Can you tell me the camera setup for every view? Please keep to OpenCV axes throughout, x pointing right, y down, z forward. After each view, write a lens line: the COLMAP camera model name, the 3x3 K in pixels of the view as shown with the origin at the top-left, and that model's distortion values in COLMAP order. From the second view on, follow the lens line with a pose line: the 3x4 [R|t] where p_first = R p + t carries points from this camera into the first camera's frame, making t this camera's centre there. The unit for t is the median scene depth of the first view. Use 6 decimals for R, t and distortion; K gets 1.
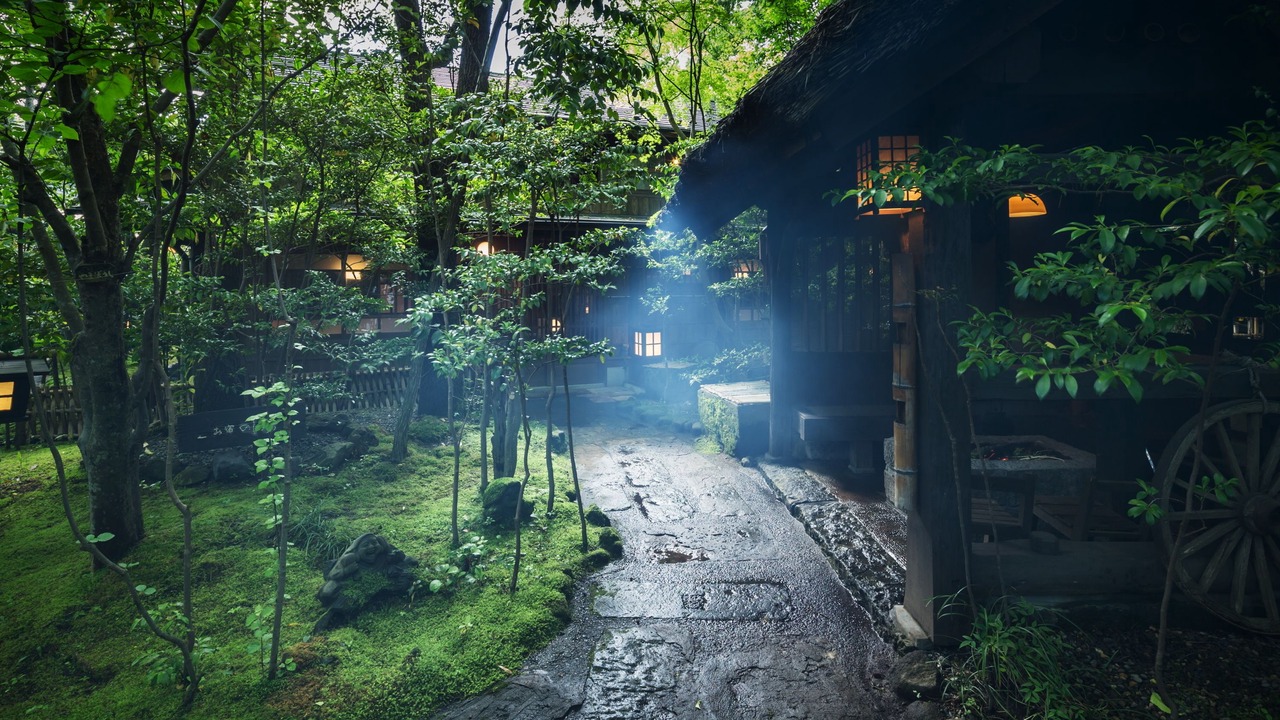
lens RADIAL K [[651.4, 0, 639.8], [0, 651.4, 290.6], [0, 0, 1]] dist [0.003350, -0.006087]
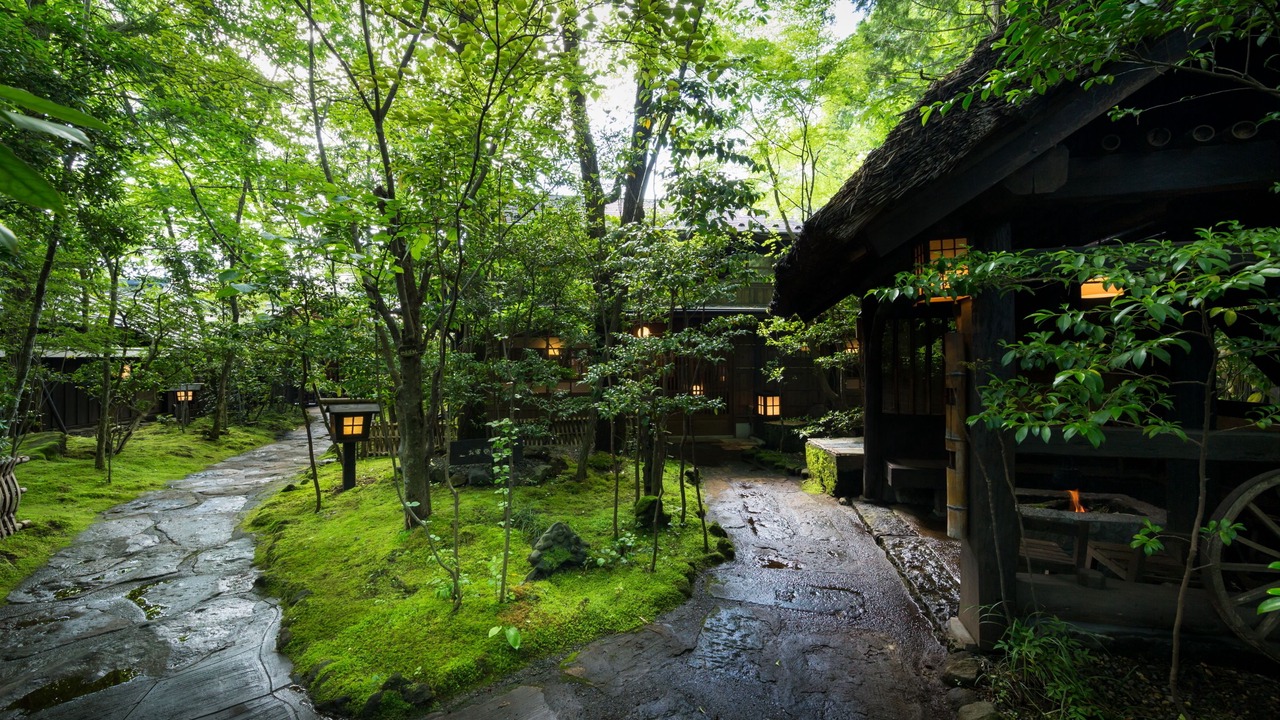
lens RADIAL K [[610.9, 0, 640.0], [0, 610.9, 360.0], [0, 0, 1]] dist [-0.000853, -0.000487]
pose [[0.957100, 0.000248, -0.289757, 0.153345], [-0.003427, 0.999939, -0.010463, 0.008903], [0.289736, 0.011007, 0.957043, -0.270268]]
